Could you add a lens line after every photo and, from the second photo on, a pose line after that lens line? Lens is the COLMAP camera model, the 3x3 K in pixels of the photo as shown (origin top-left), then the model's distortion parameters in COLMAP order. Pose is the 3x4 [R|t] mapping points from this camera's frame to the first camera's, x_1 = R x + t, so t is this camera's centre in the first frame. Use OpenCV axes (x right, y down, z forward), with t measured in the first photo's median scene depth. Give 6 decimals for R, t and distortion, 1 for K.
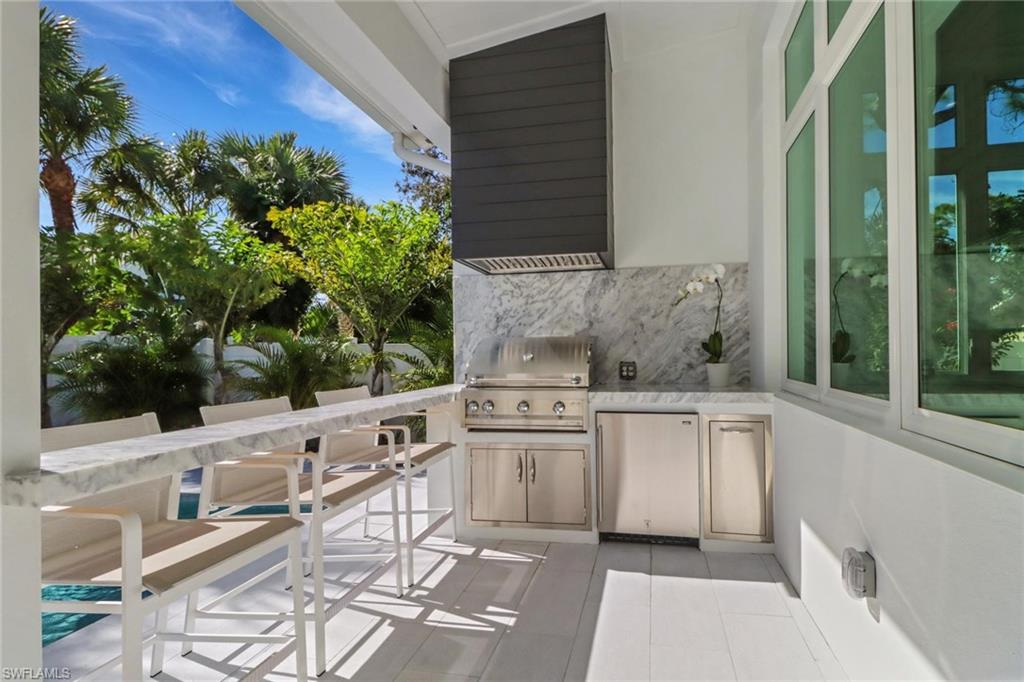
lens RADIAL K [[506.6, 0, 548.9], [0, 506.6, 358.2], [0, 0, 1]] dist [0.000247, 0.000092]
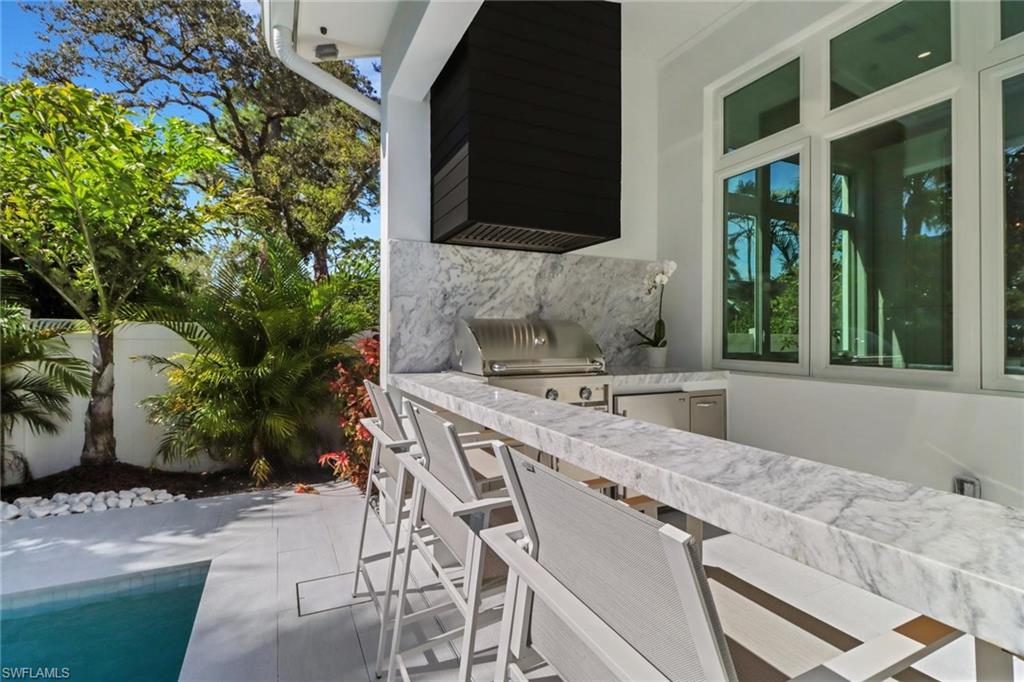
lens RADIAL K [[487.3, 0, 526.6], [0, 487.3, 328.1], [0, 0, 1]] dist [0.000366, -0.000003]
pose [[0.782092, 0.022967, 0.622740, -0.517847], [-0.001410, 0.999383, -0.035087, 0.005171], [-0.623161, 0.026564, 0.781642, 0.286078]]
